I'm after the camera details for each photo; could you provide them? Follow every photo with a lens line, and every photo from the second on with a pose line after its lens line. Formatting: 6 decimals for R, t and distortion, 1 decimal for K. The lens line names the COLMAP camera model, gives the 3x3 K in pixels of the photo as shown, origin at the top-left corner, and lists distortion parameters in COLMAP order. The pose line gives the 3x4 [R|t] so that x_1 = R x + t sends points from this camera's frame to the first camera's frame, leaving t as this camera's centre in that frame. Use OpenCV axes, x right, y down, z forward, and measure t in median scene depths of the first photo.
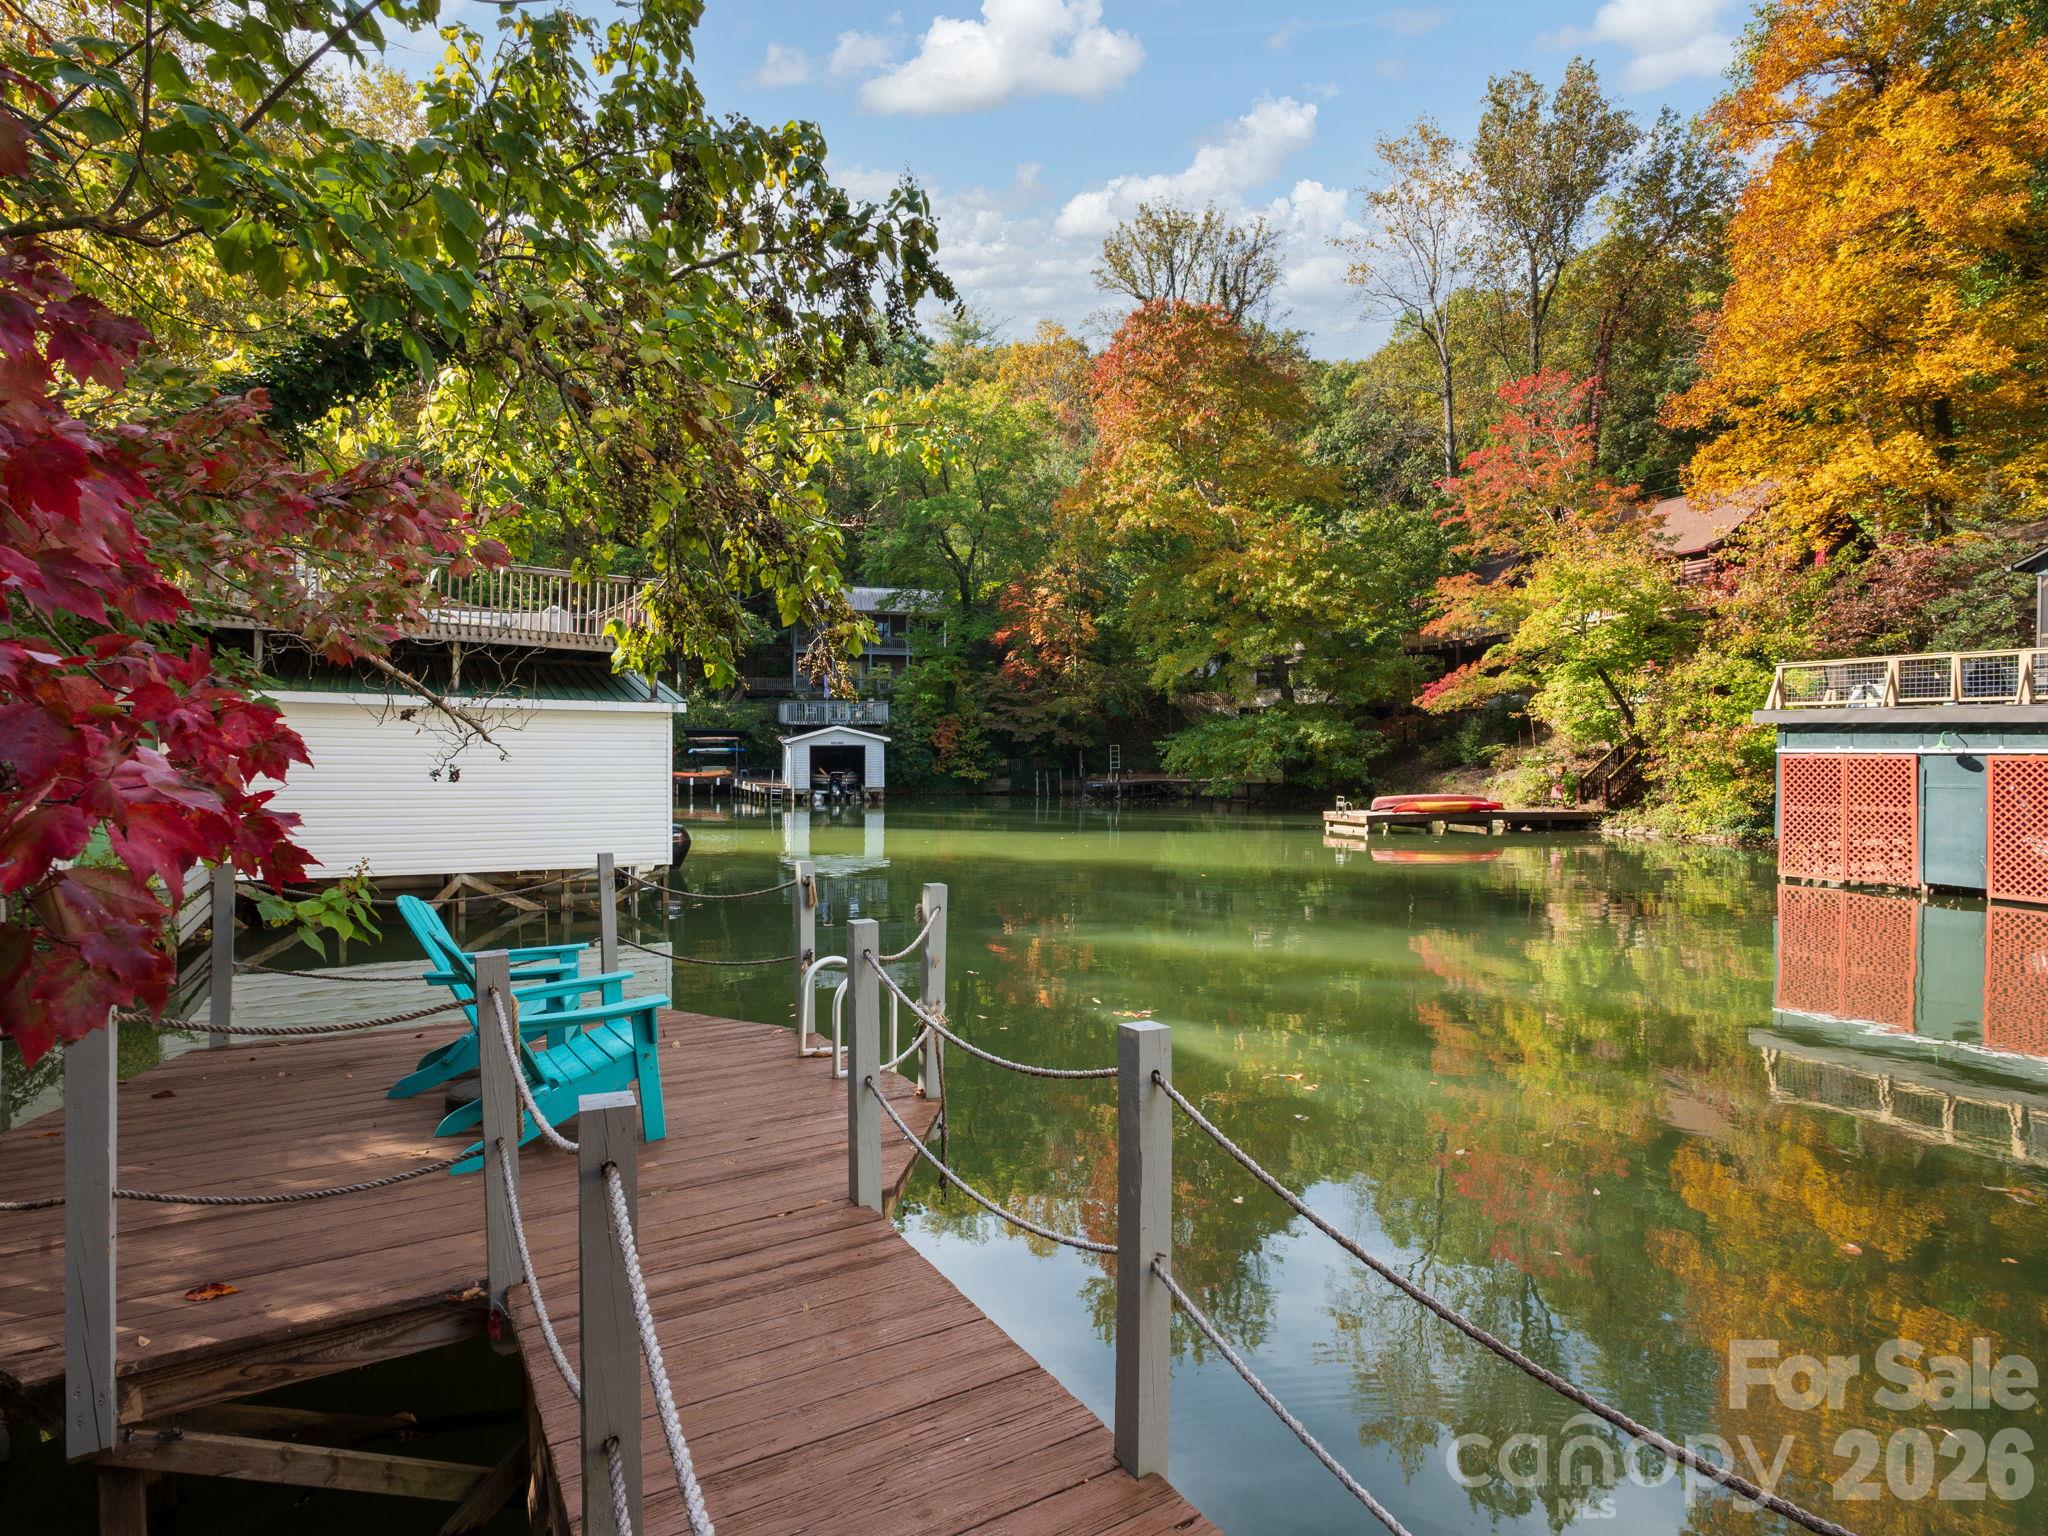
lens RADIAL K [[1128.5, 0, 1024.0], [0, 1128.5, 768.0], [0, 0, 1]] dist [-0.003001, 0.002963]
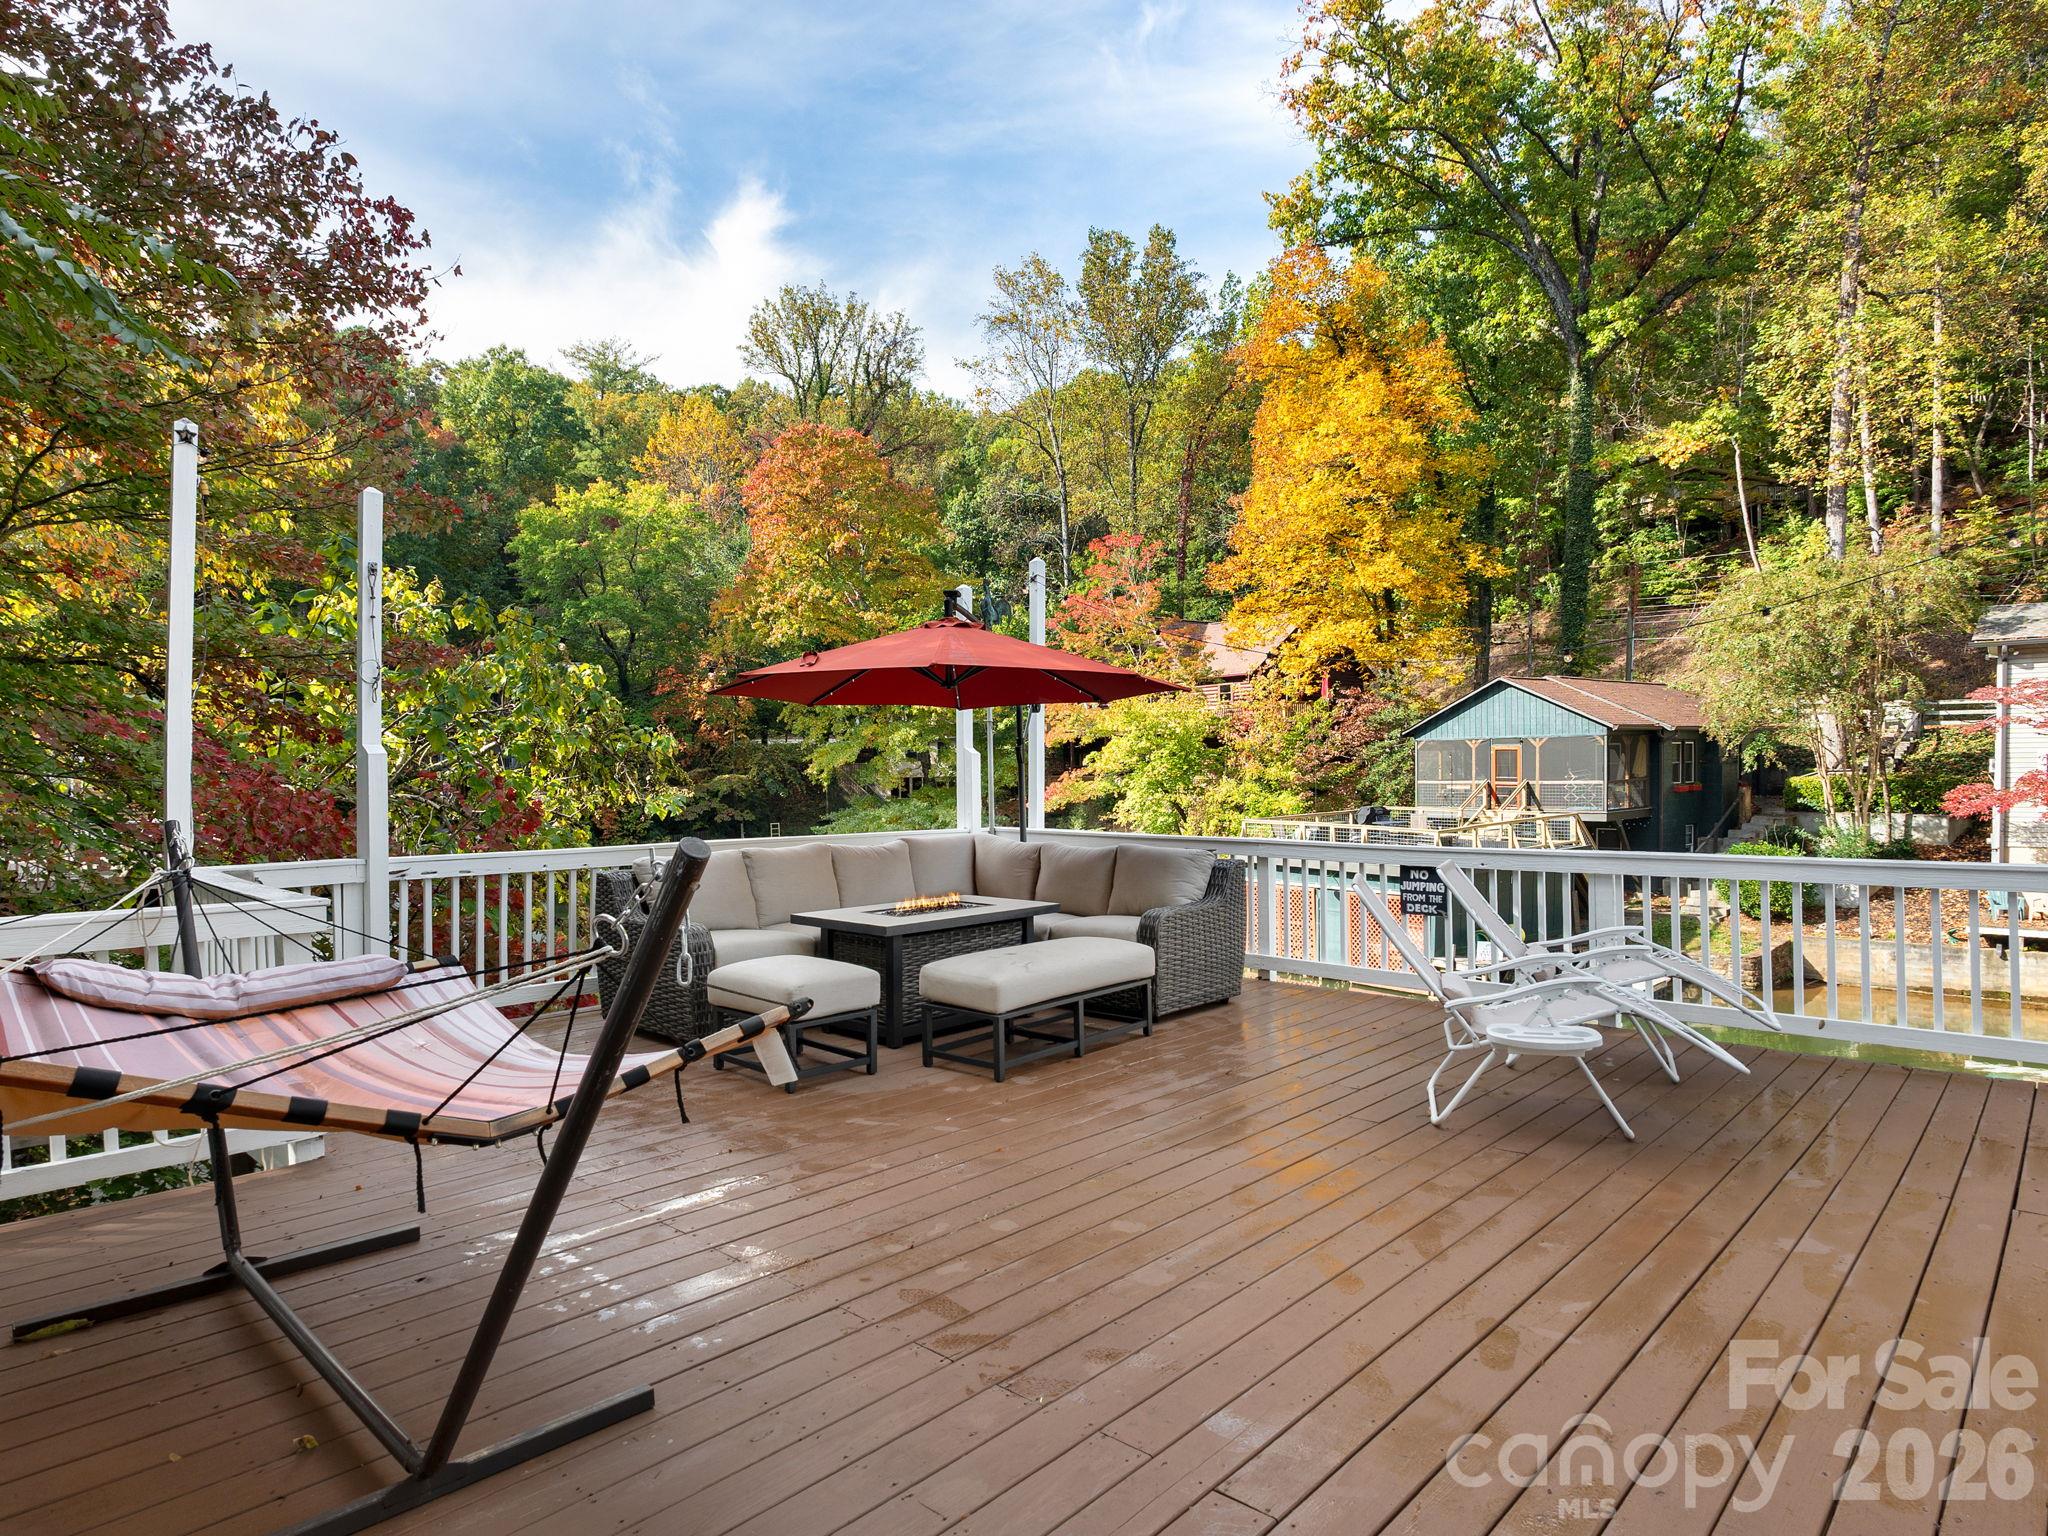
lens RADIAL K [[1153.9, 0, 1018.6], [0, 1153.9, 814.7], [0, 0, 1]] dist [0.001457, 0.000505]
pose [[0.958787, -0.031793, 0.282341, -0.007769], [0.024986, 0.999305, 0.027679, -0.052463], [-0.283025, -0.019484, 0.958915, -0.116817]]
